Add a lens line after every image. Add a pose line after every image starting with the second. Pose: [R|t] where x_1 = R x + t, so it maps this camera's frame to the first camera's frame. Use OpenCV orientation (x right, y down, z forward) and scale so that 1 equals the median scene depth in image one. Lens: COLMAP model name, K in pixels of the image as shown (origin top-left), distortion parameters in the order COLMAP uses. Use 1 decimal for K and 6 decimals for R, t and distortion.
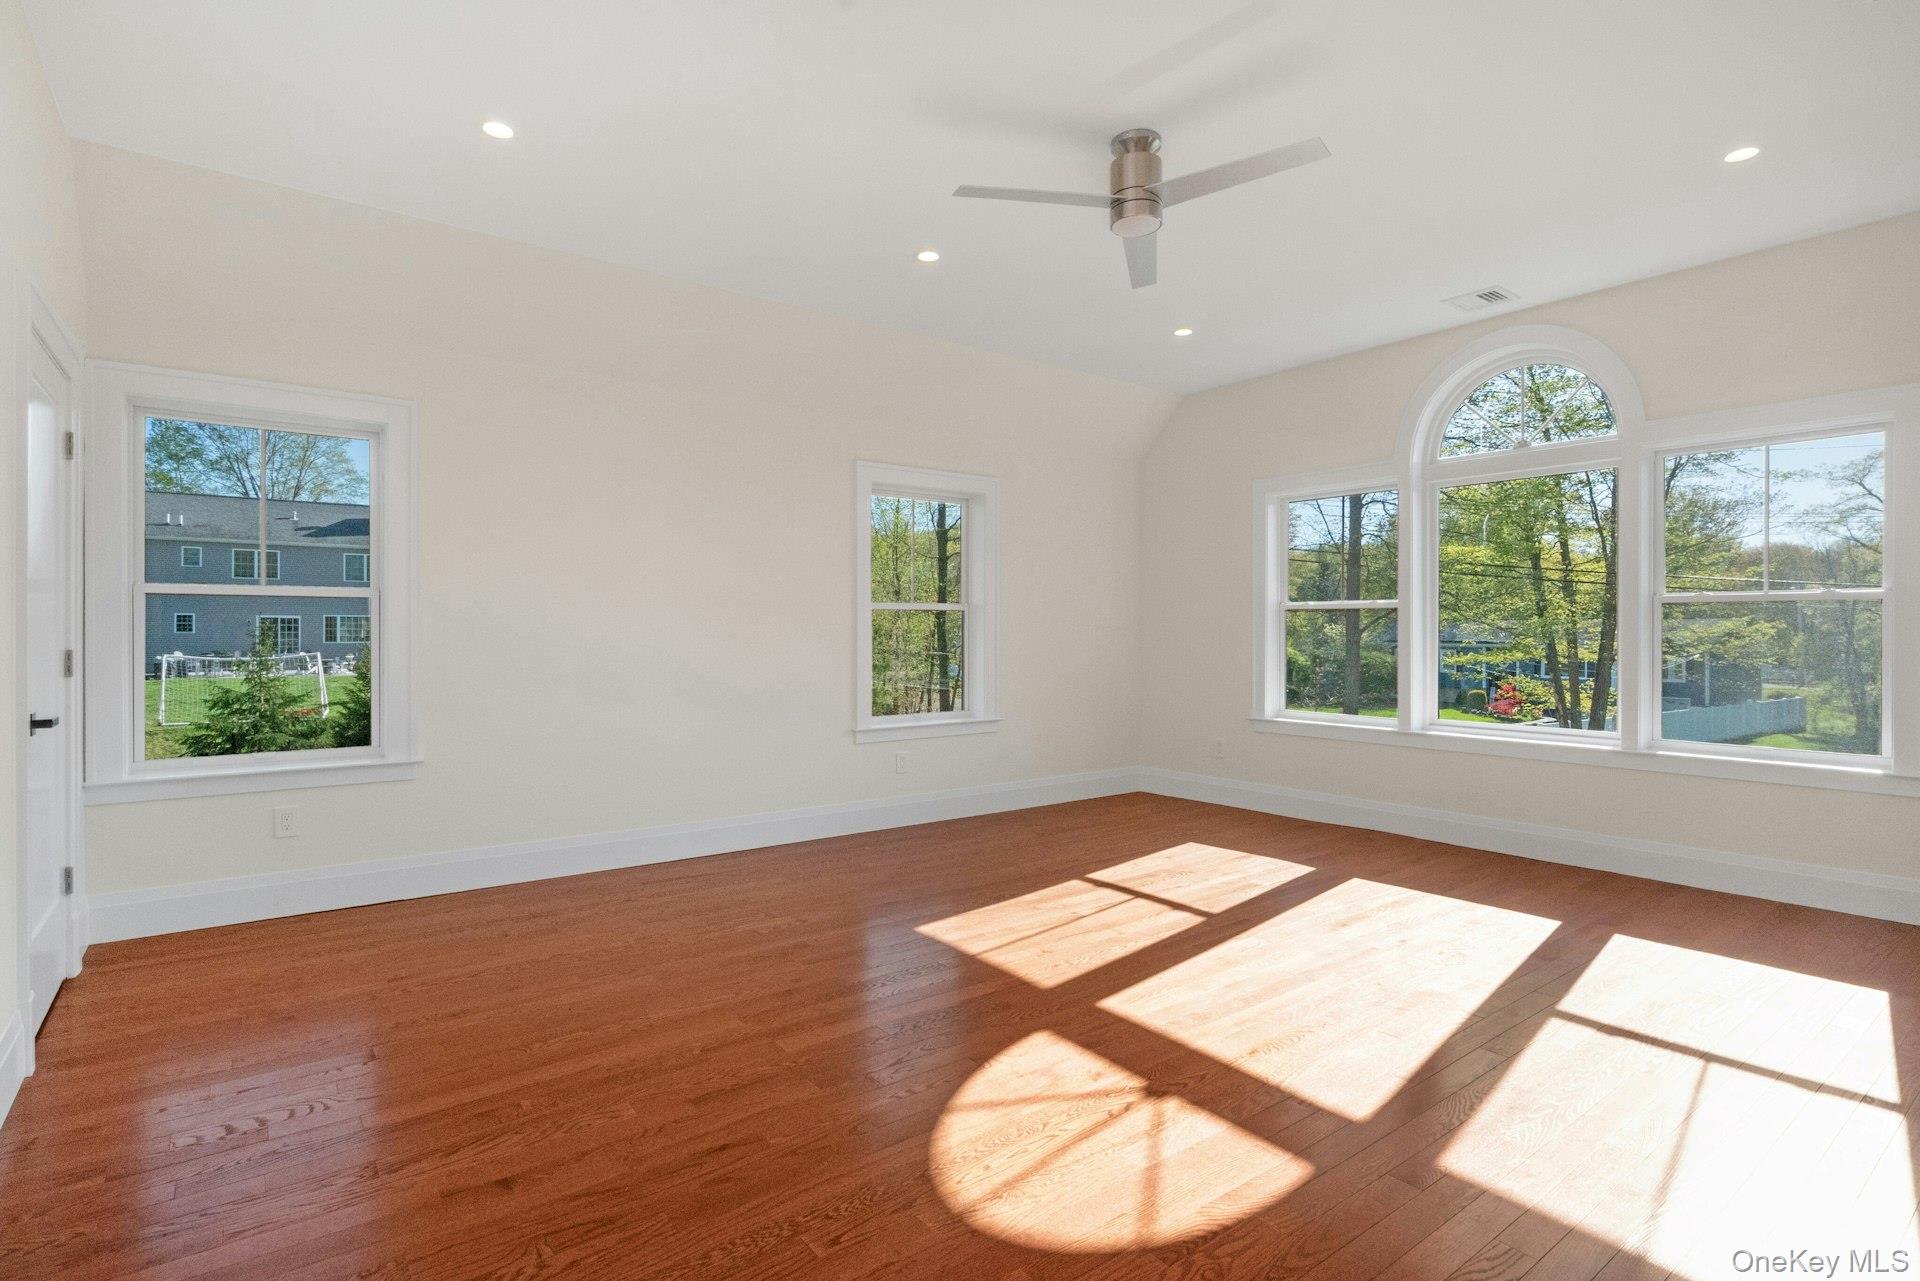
lens RADIAL K [[934.9, 0, 960.0], [0, 934.9, 640.5], [0, 0, 1]] dist [0.039493, -0.000166]
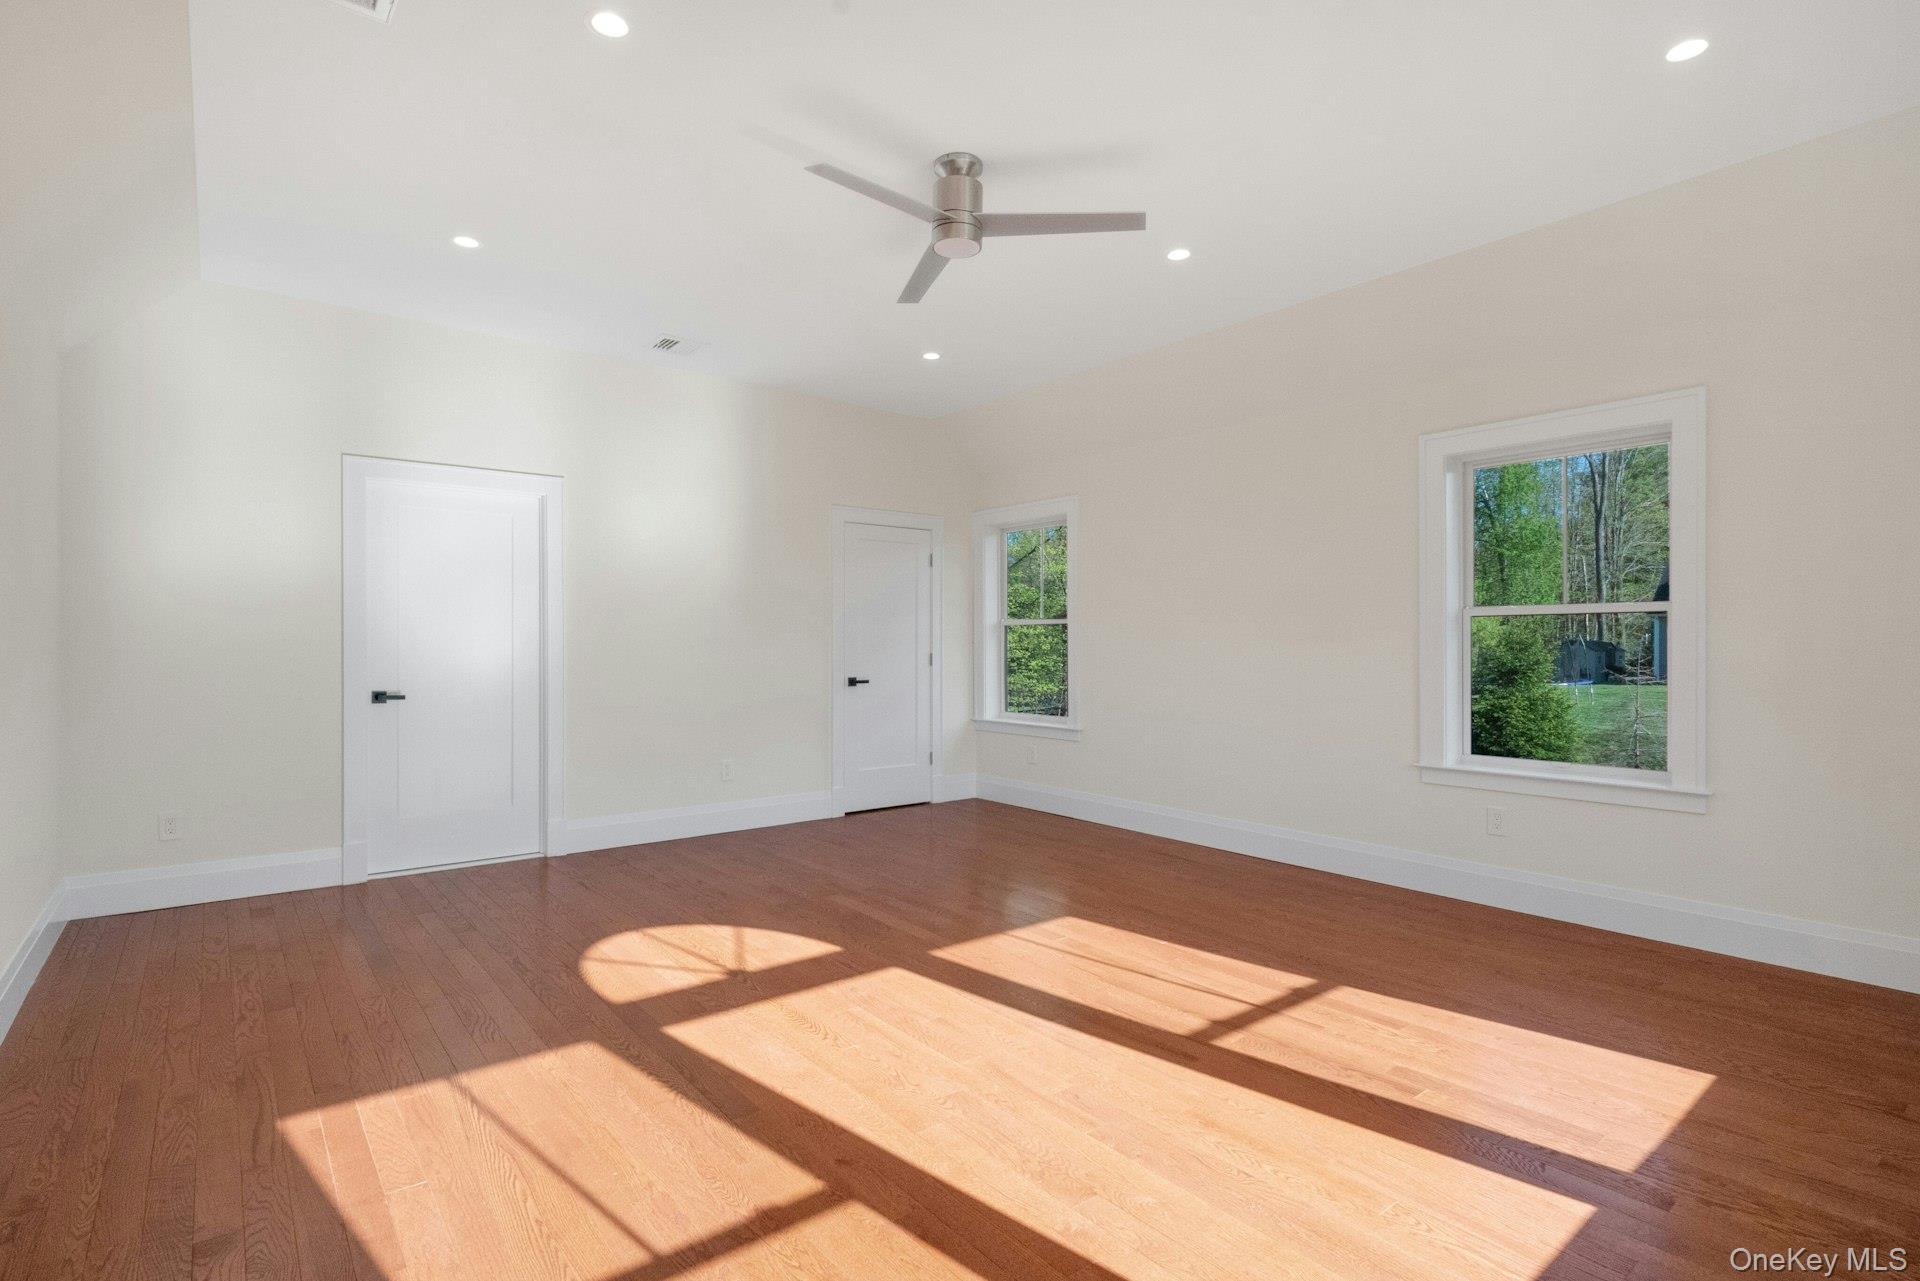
lens RADIAL K [[918.7, 0, 948.2], [0, 918.7, 617.0], [0, 0, 1]] dist [-0.001834, -0.000576]
pose [[0.012509, -0.036628, -0.999251, 1.216059], [-0.014895, 0.999211, -0.036813, 0.000800], [0.999811, 0.015344, 0.011953, 0.994951]]
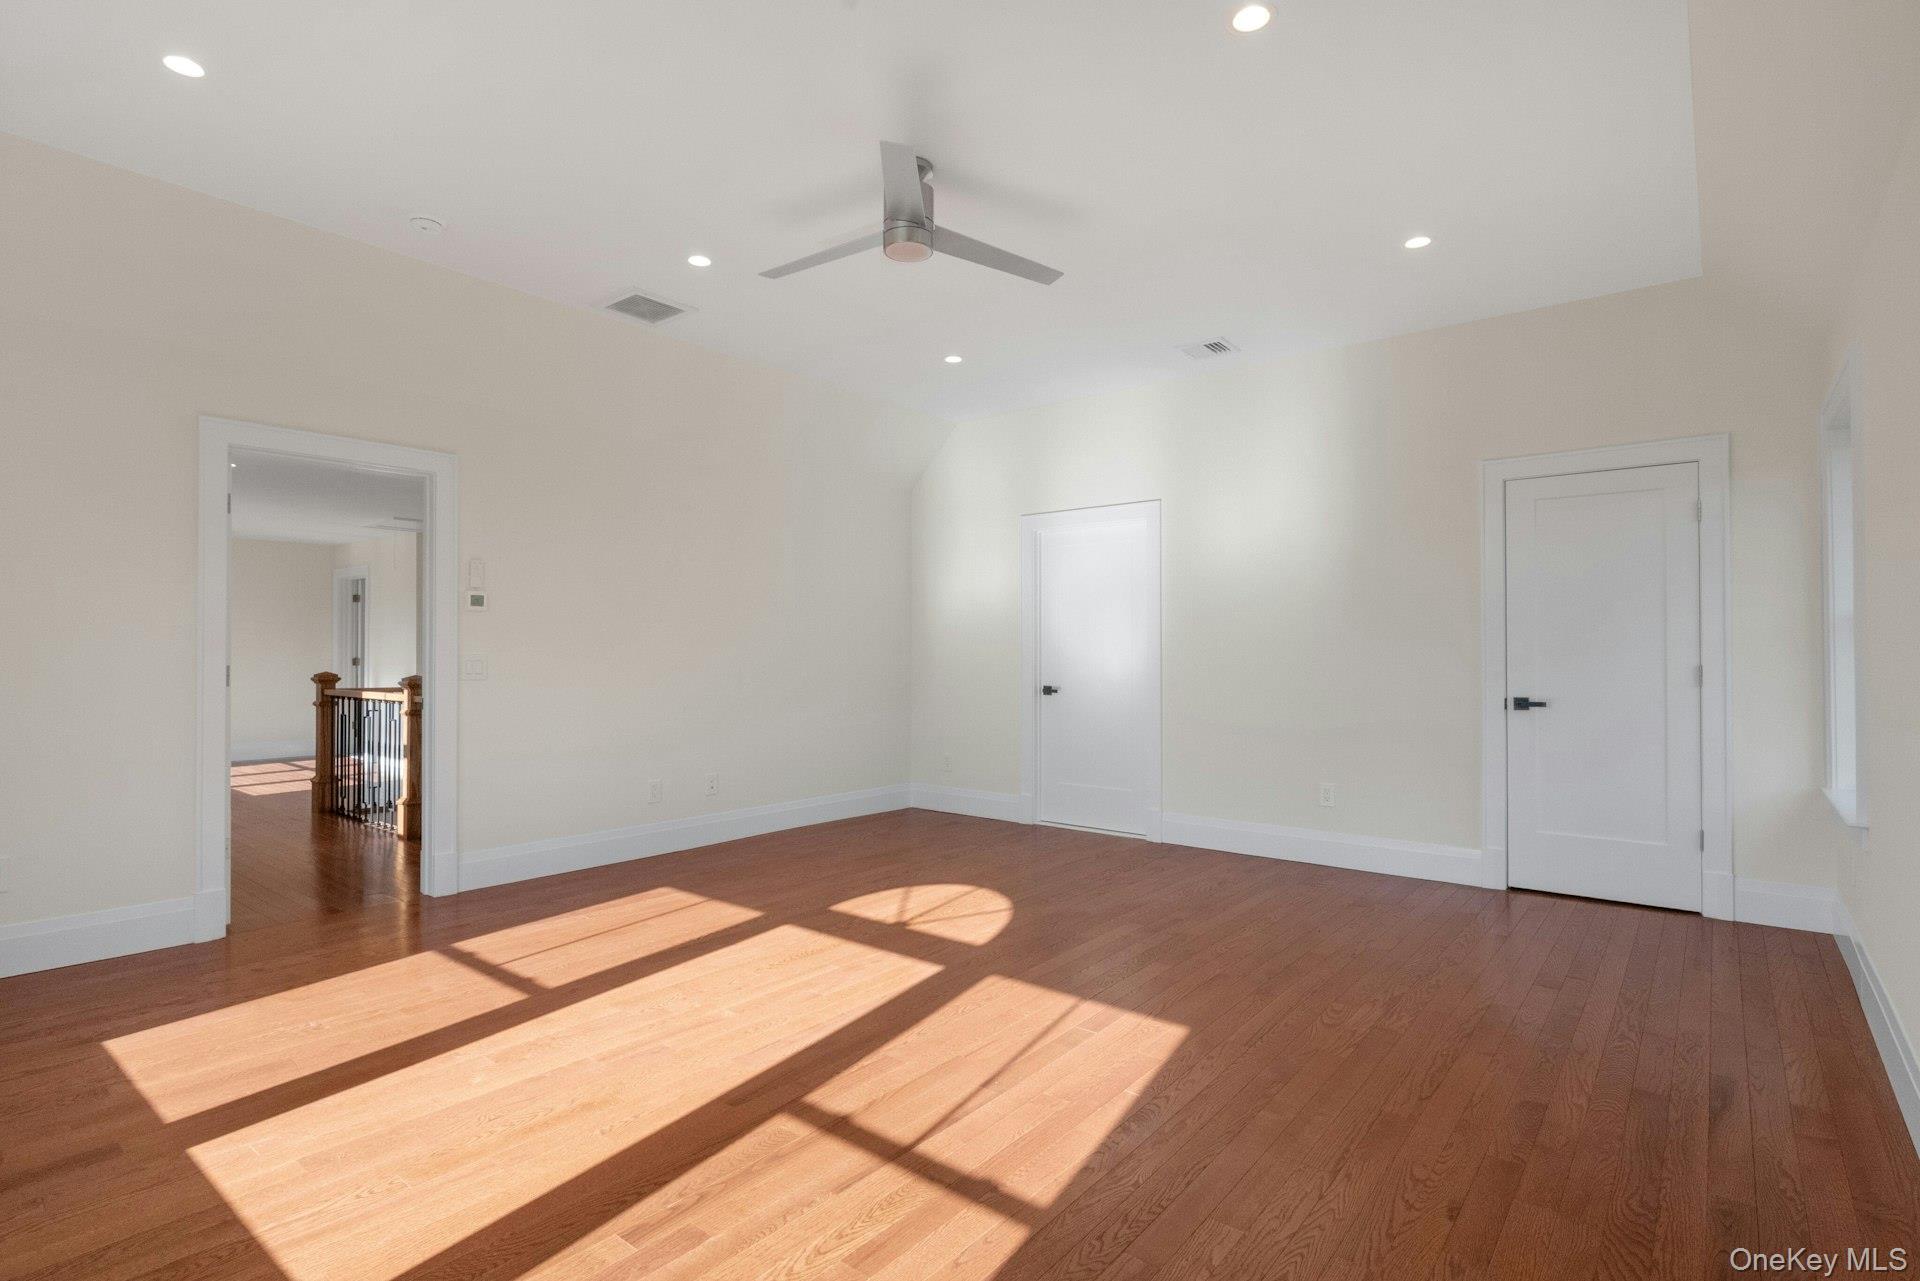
lens RADIAL K [[934.9, 0, 960.0], [0, 934.9, 640.5], [0, 0, 1]] dist [0.039493, -0.000166]
pose [[-0.972248, -0.006937, -0.233849, 0.383207], [-0.007590, 0.999969, 0.001890, -0.022459], [0.233829, 0.003613, -0.972271, 2.038637]]
